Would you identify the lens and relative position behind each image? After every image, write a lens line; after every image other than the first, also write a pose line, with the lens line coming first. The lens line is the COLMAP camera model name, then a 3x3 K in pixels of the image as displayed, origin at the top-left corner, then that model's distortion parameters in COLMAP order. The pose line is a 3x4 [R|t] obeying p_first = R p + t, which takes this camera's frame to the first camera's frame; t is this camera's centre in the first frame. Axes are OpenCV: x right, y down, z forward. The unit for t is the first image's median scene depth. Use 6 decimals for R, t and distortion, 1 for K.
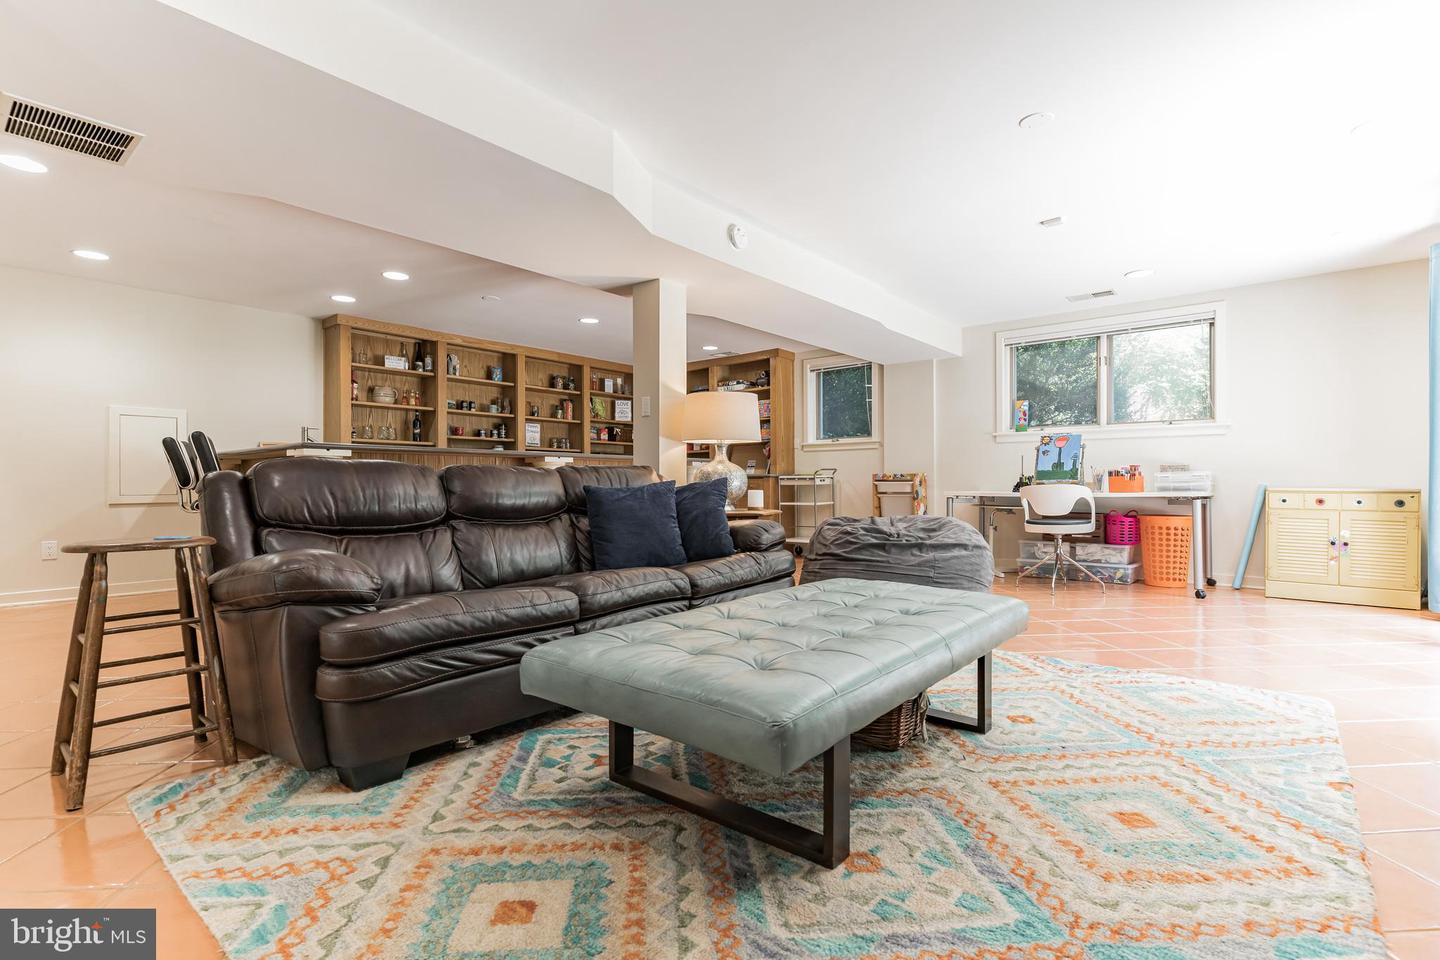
lens RADIAL K [[682.9, 0, 698.1], [0, 682.9, 487.6], [0, 0, 1]] dist [-0.005068, -0.000349]
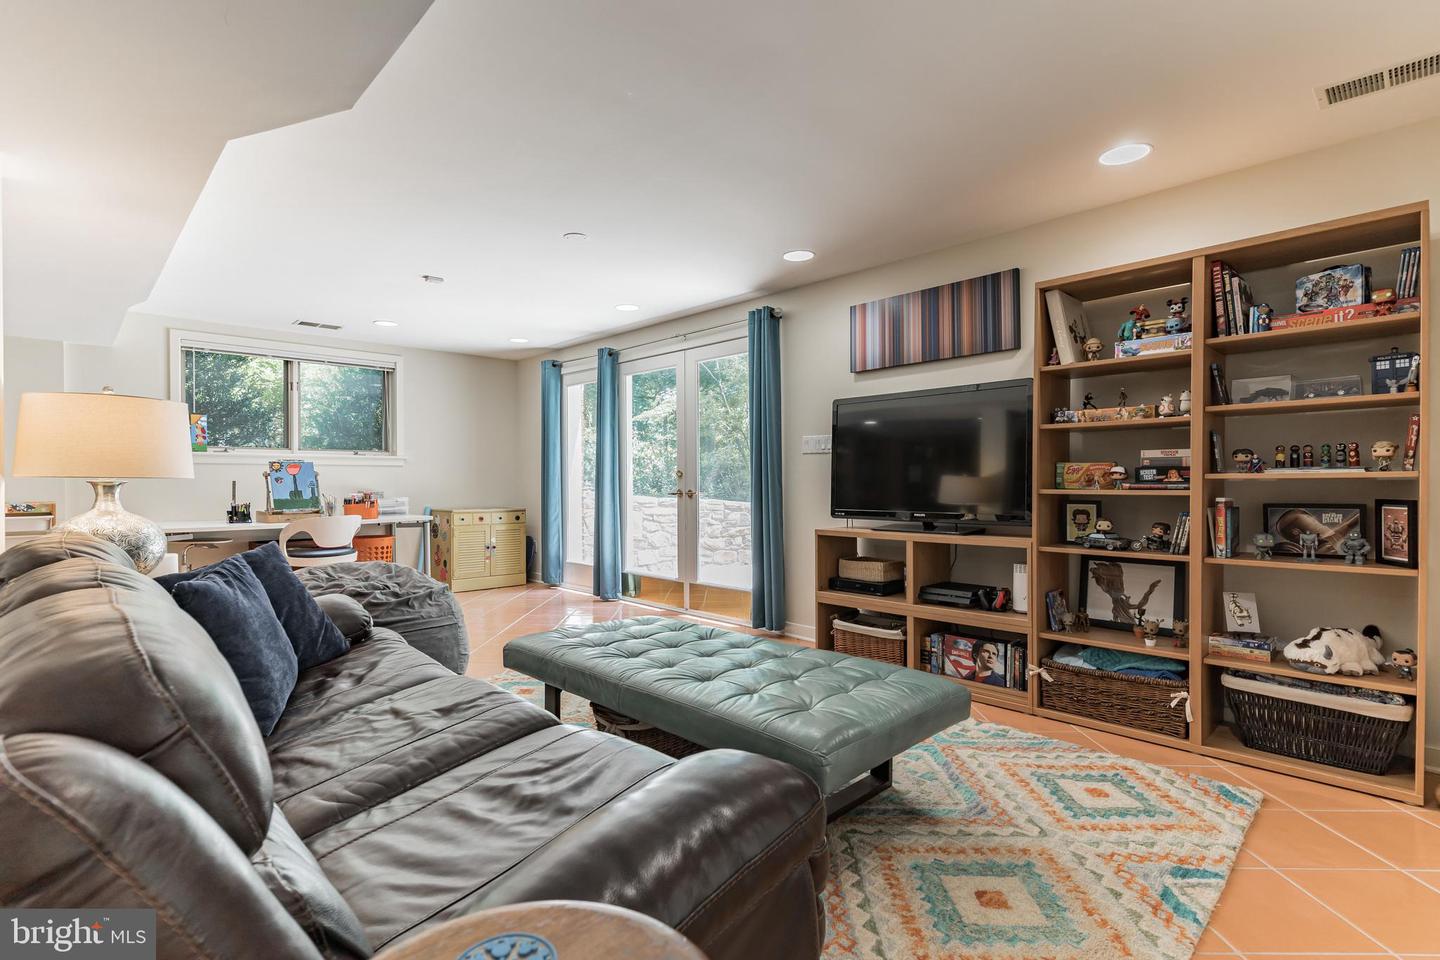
lens RADIAL K [[682.9, 0, 713.2], [0, 682.9, 479.7], [0, 0, 1]] dist [-0.005068, -0.000349]
pose [[0.099126, 0.001861, 0.995073, -1.287503], [0.011098, 0.999934, -0.002976, -0.147815], [-0.995013, 0.011338, 0.099098, 1.103322]]
